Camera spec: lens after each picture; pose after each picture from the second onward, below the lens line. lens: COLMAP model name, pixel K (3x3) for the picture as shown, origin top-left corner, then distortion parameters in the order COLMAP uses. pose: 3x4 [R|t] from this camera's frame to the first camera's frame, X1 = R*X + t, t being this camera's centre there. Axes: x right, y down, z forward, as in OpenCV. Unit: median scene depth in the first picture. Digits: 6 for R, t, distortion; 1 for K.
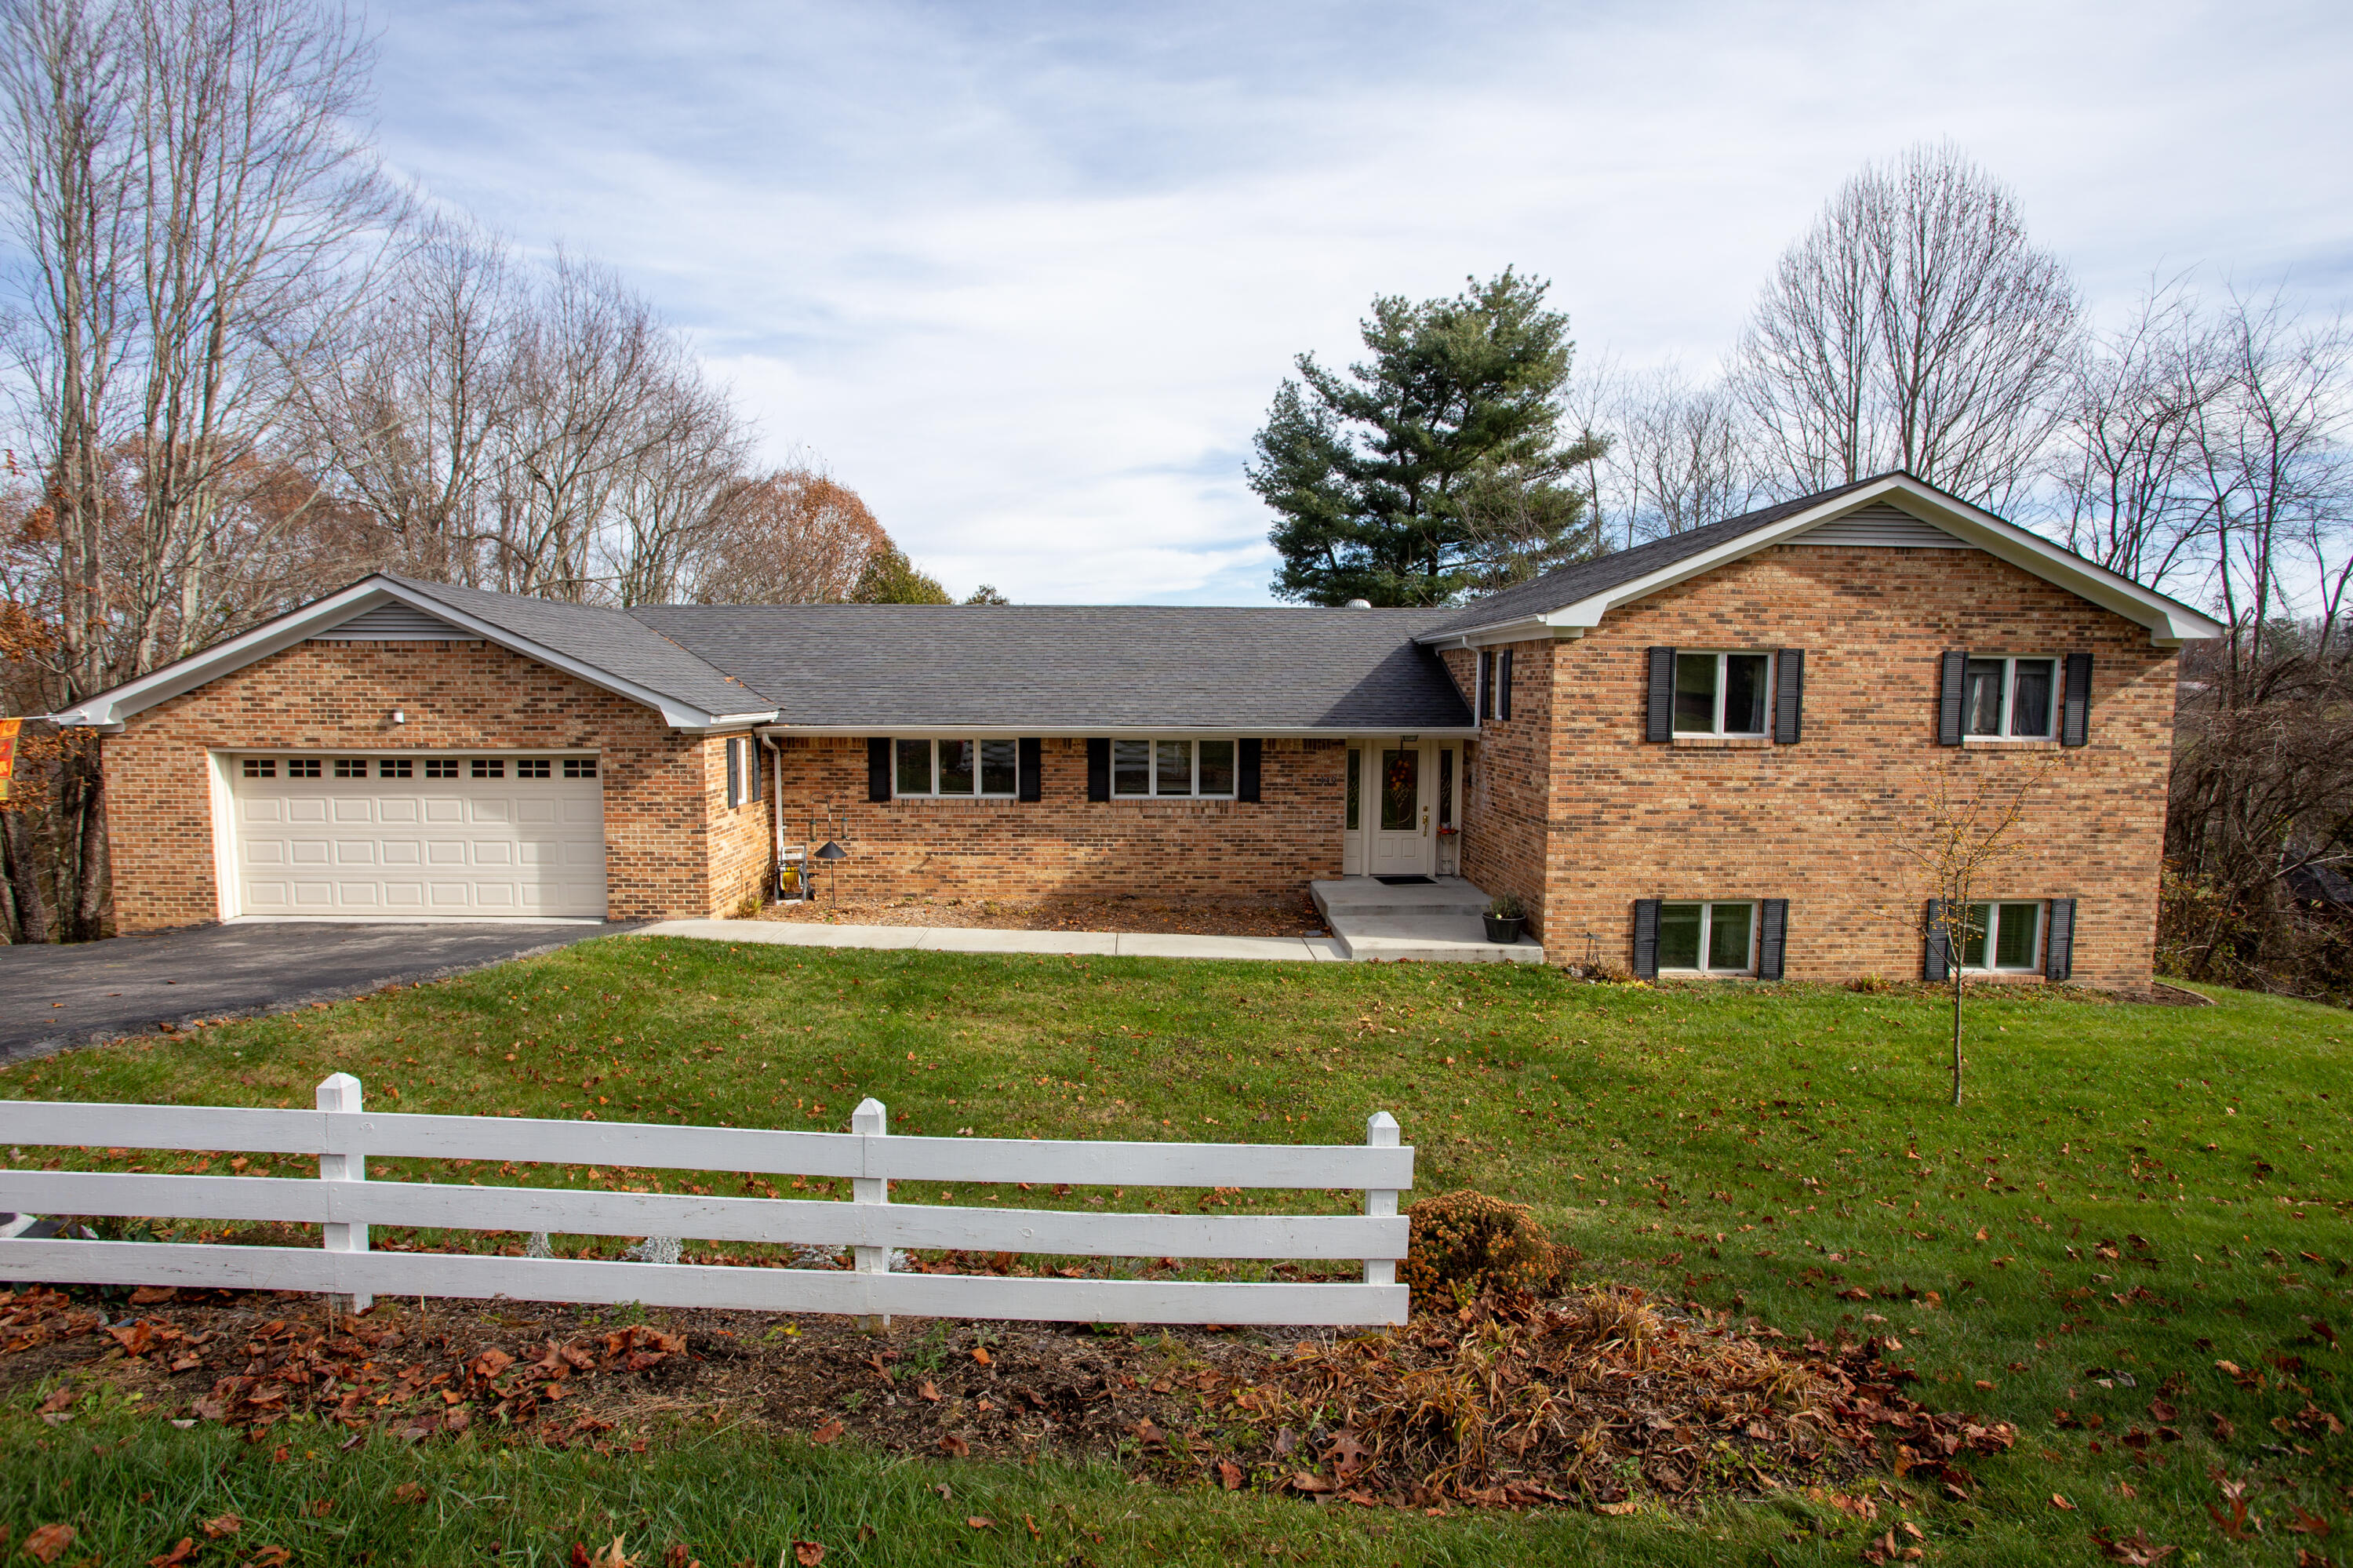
lens RADIAL K [[1170.7, 0, 1176.5], [0, 1170.7, 784.0], [0, 0, 1]] dist [-0.064422, 0.000806]
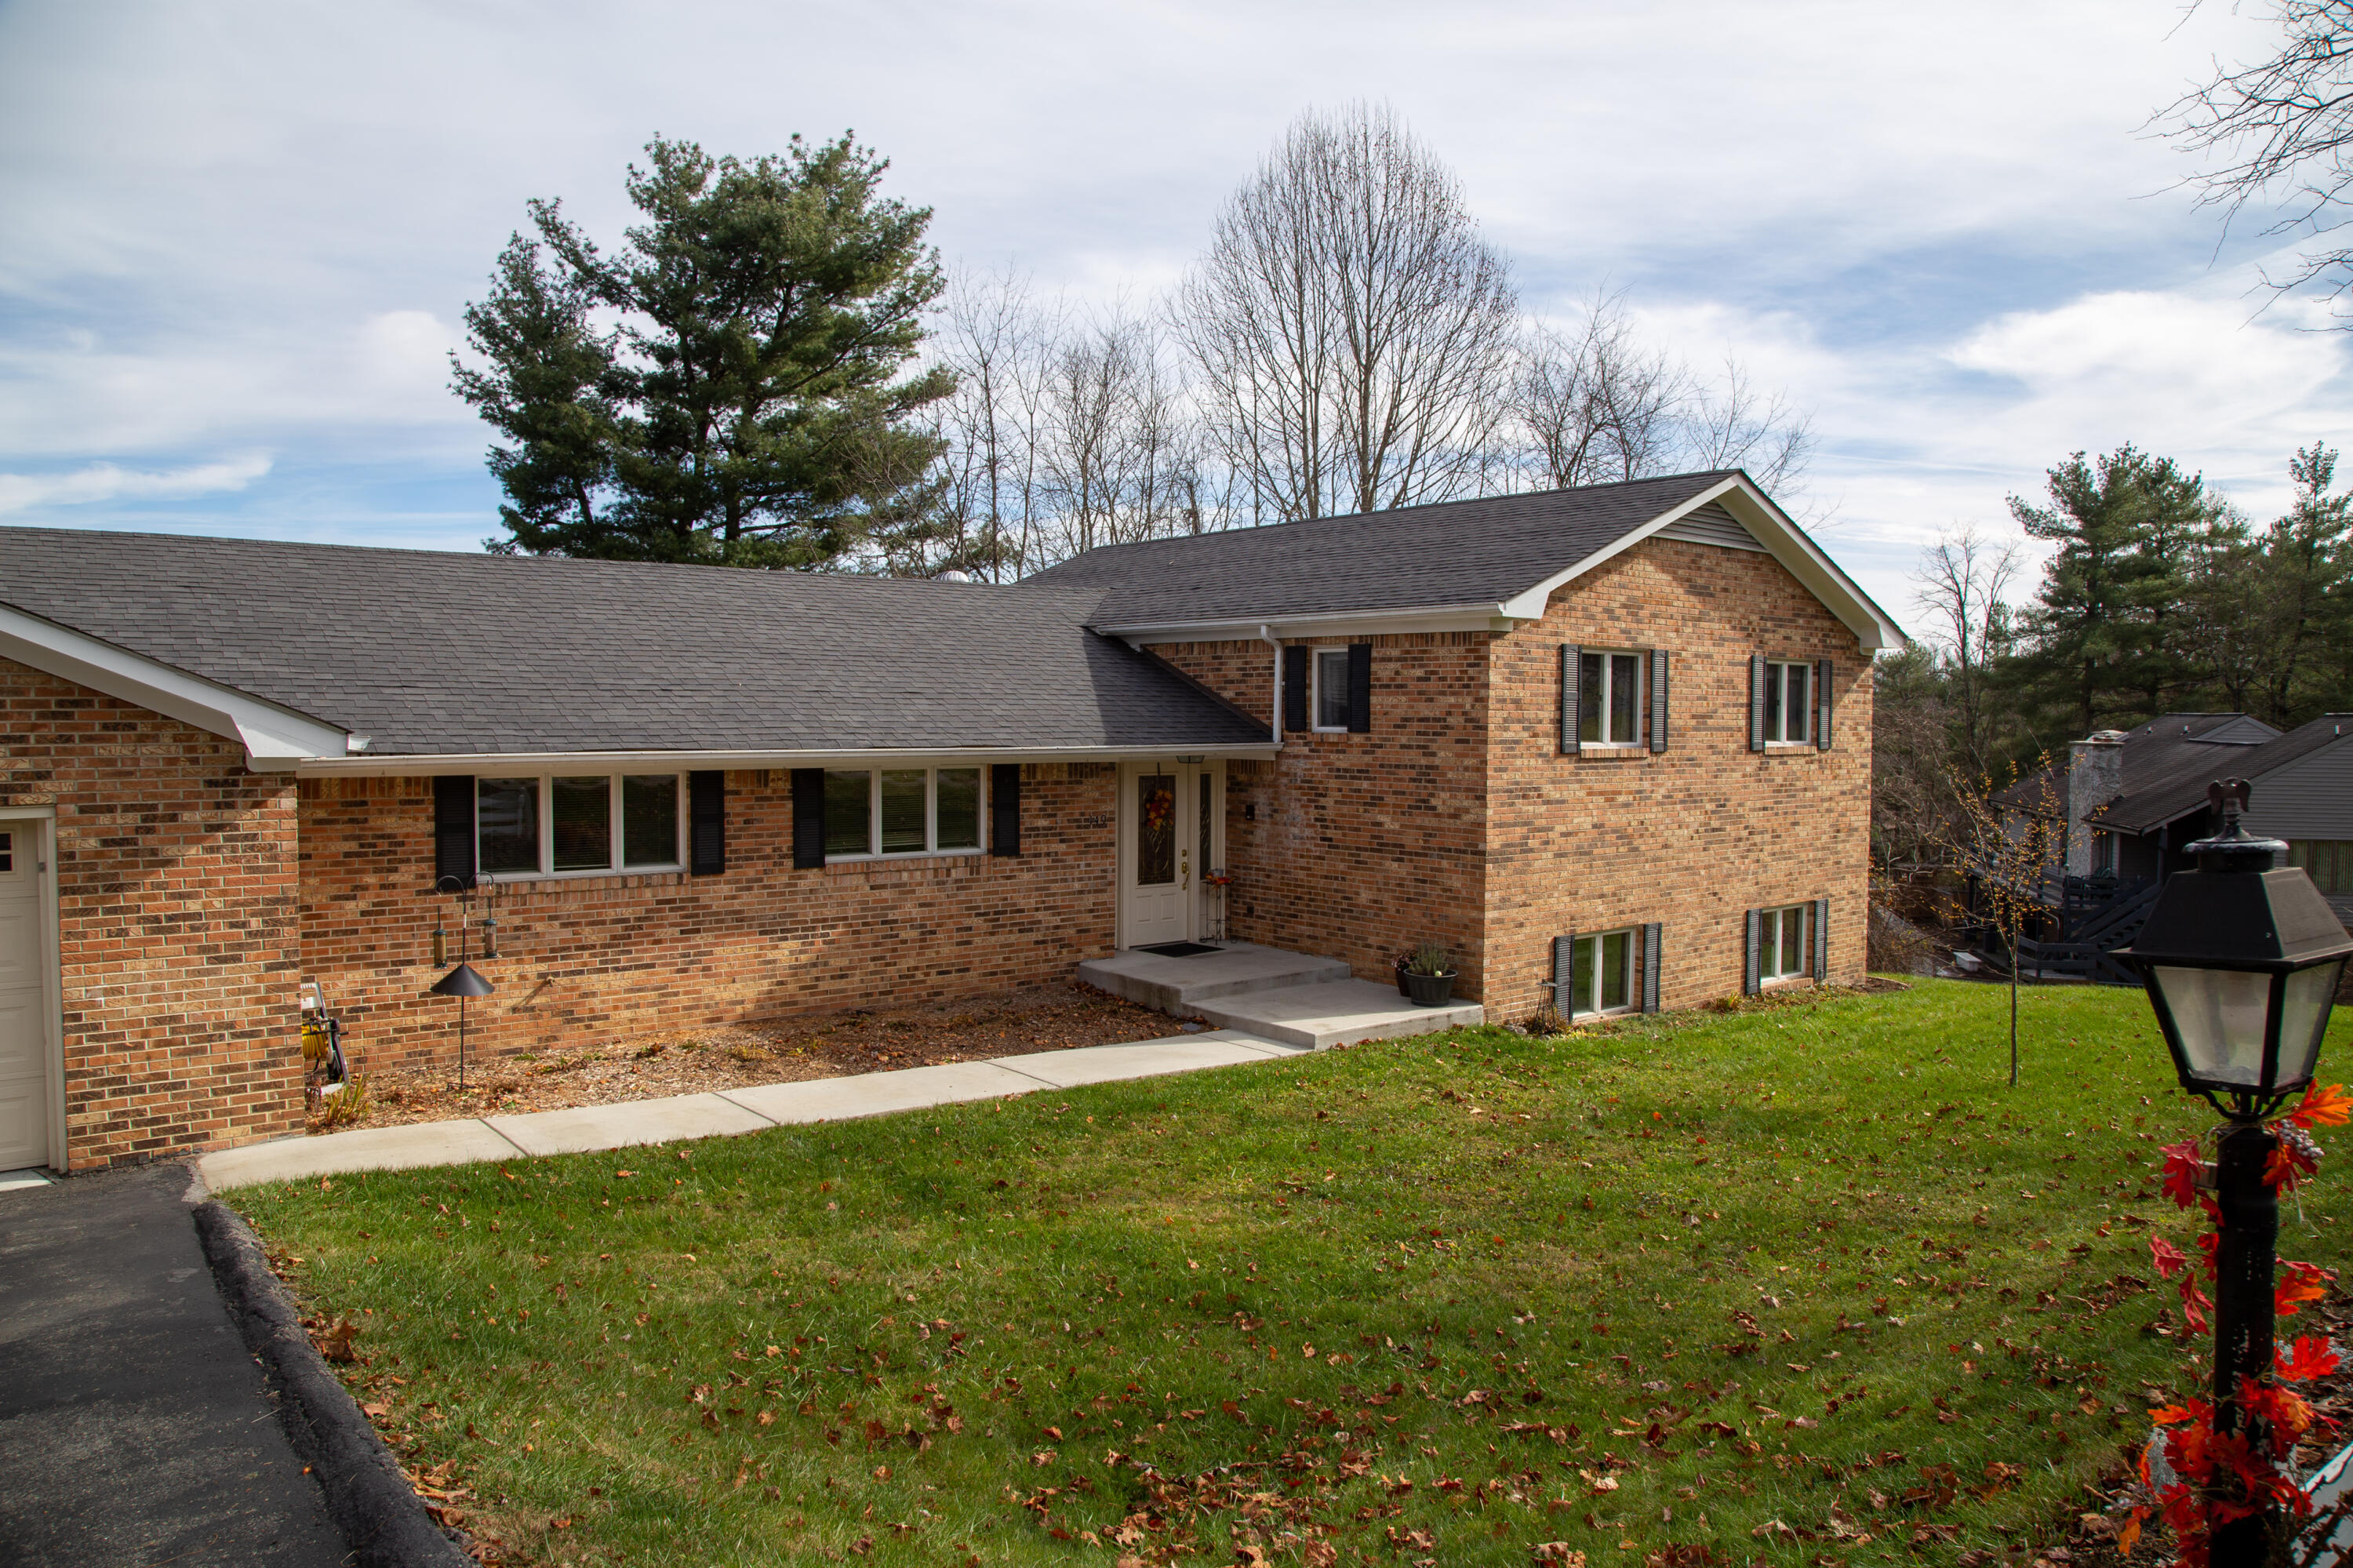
lens RADIAL K [[1638.0, 0, 1176.5], [0, 1638.0, 784.0], [0, 0, 1]] dist [-0.131201, 0.080429]
pose [[0.779341, -0.028162, 0.625967, -0.534925], [0.049273, 0.998650, -0.016418, -0.007253], [-0.624660, 0.043639, 0.779676, 0.213272]]
